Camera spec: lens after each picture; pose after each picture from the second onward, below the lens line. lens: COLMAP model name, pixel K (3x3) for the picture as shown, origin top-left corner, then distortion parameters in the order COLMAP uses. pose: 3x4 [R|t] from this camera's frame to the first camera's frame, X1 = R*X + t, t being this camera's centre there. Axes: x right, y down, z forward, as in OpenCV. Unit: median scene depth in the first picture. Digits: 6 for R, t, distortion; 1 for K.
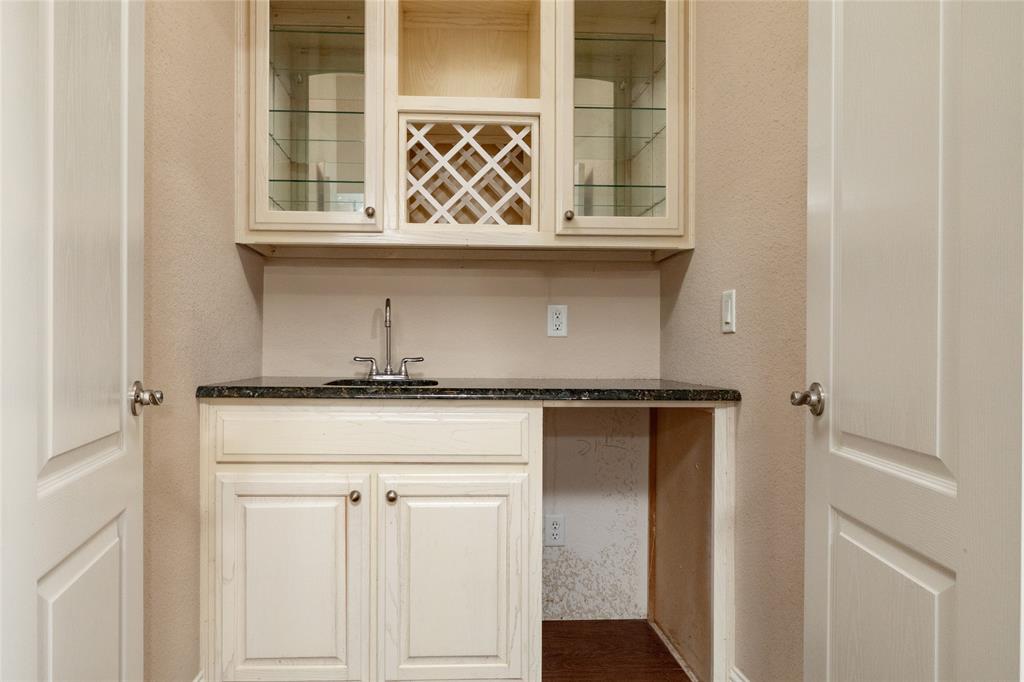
lens RADIAL K [[603.0, 0, 500.2], [0, 603.0, 356.6], [0, 0, 1]] dist [0.005806, 0.000292]
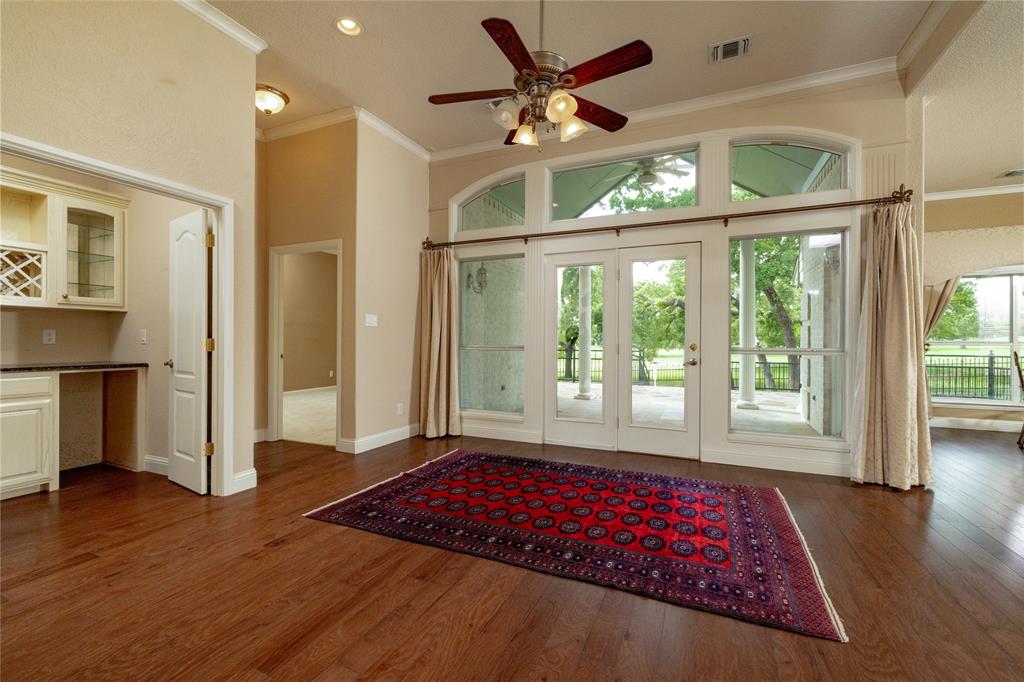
lens RADIAL K [[437.4, 0, 512.3], [0, 437.4, 335.4], [0, 0, 1]] dist [-0.011060, 0.001863]
pose [[0.468769, 0.002328, 0.883318, -0.571738], [0.004877, 0.999974, -0.005224, -0.053585], [-0.883307, 0.006757, 0.468746, -1.390261]]
